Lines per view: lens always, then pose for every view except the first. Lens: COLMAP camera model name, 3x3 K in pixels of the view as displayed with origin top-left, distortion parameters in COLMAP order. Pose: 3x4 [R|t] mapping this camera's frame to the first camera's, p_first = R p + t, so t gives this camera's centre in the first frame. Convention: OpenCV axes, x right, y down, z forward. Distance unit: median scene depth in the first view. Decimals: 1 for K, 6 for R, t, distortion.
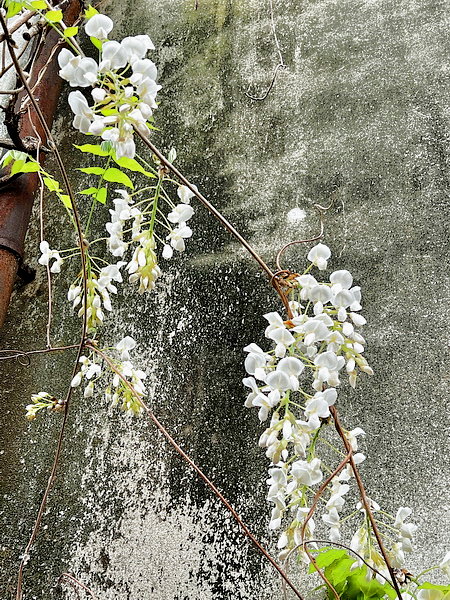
lens RADIAL K [[740.2, 0, 224.3], [0, 740.2, 303.9], [0, 0, 1]] dist [0.044475, 0.000000]
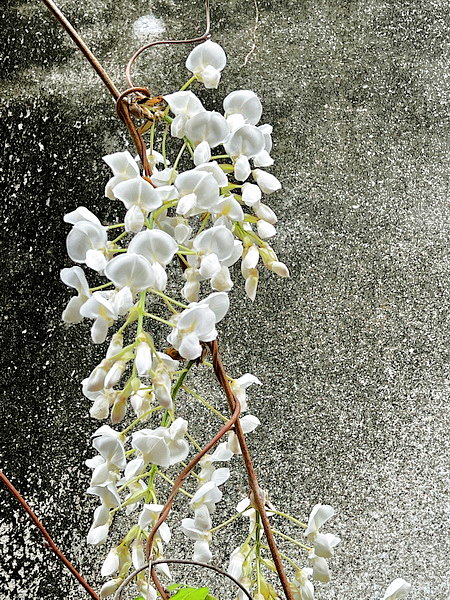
lens RADIAL K [[1154.2, 0, 224.7], [0, 1154.2, 298.1], [0, 0, 1]] dist [0.205822, 0.000000]
pose [[0.978923, 0.049691, 0.198090, -0.022674], [-0.061107, 0.996779, 0.051938, 0.061456], [-0.194871, -0.062948, 0.978807, 0.114806]]
